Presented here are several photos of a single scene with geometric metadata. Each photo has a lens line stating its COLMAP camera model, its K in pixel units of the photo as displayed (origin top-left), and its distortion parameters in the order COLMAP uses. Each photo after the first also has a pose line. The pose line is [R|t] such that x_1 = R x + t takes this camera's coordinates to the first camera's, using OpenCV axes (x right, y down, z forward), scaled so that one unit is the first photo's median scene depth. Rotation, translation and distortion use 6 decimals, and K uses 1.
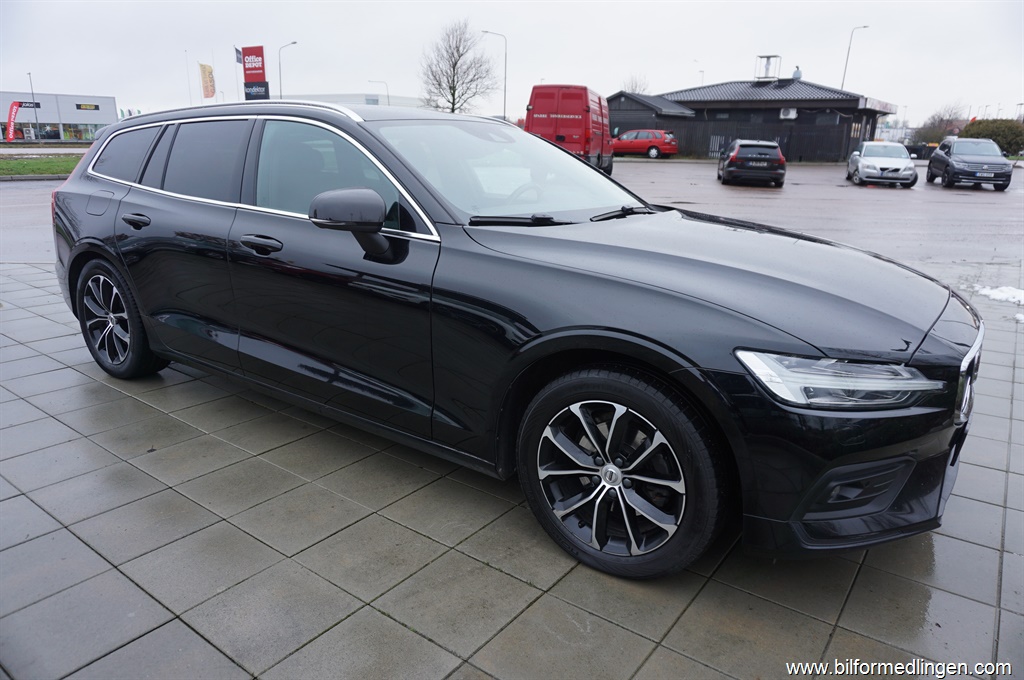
lens RADIAL K [[679.9, 0, 511.9], [0, 679.9, 332.3], [0, 0, 1]] dist [-0.050616, 0.045530]
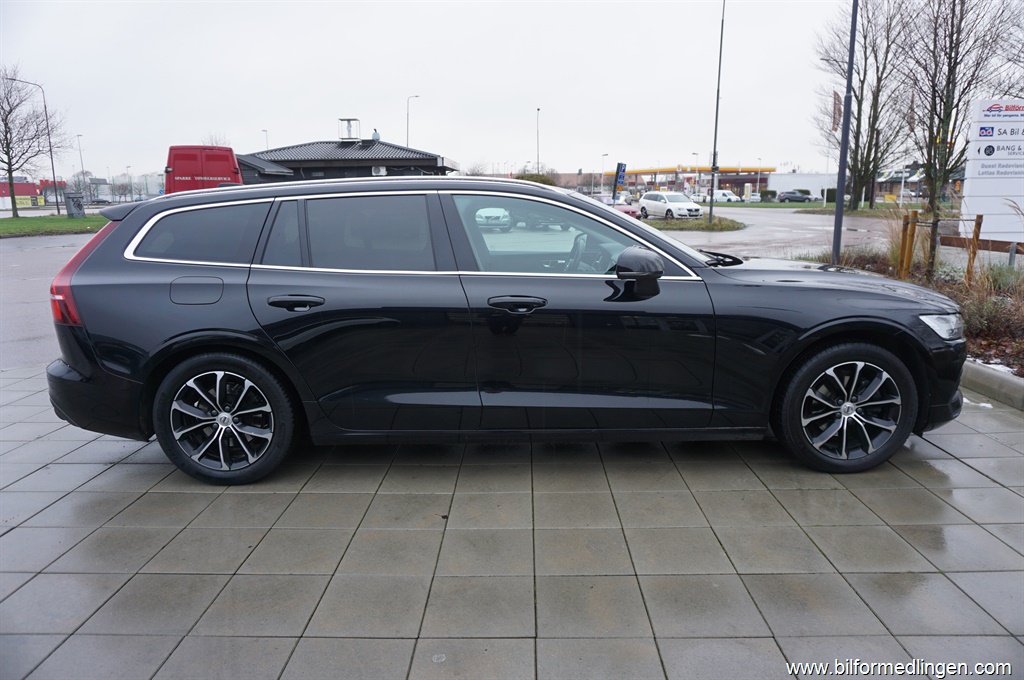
lens RADIAL K [[679.9, 0, 511.9], [0, 679.9, 332.3], [0, 0, 1]] dist [-0.050616, 0.045530]
pose [[0.814264, -0.137657, 0.563937, -0.140609], [0.181723, 0.983094, -0.022416, -0.007958], [-0.551318, 0.120732, 0.825513, 0.009944]]
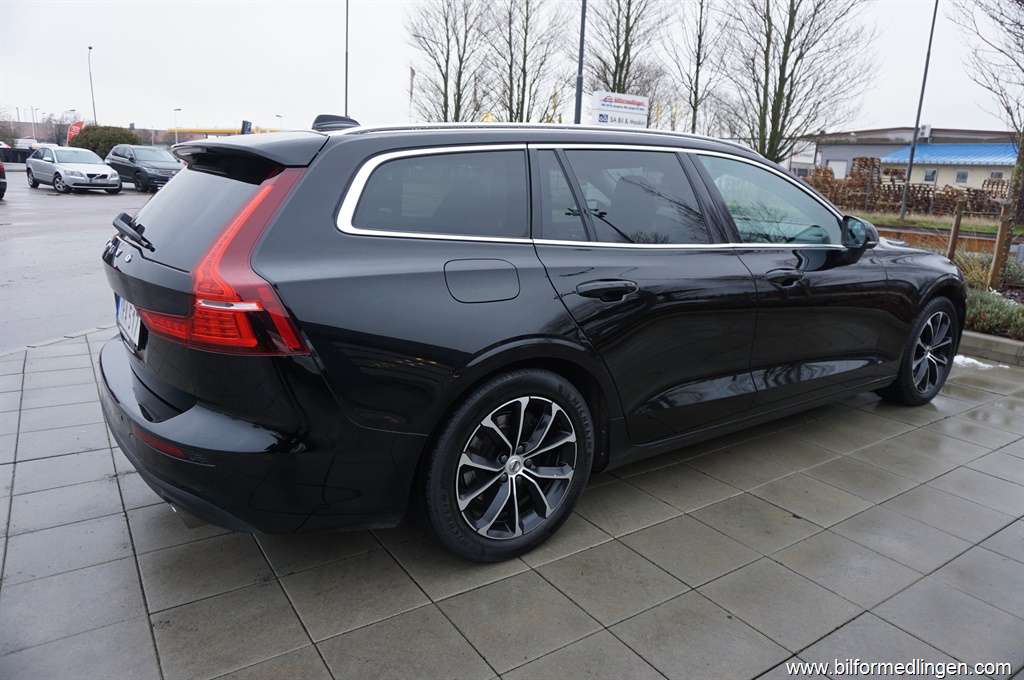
lens RADIAL K [[679.9, 0, 511.9], [0, 679.9, 332.3], [0, 0, 1]] dist [-0.050616, 0.045530]
pose [[0.338367, -0.224581, 0.913822, -0.205718], [0.226813, 0.961937, 0.152422, -0.041686], [-0.913271, 0.155692, 0.376426, 0.137705]]
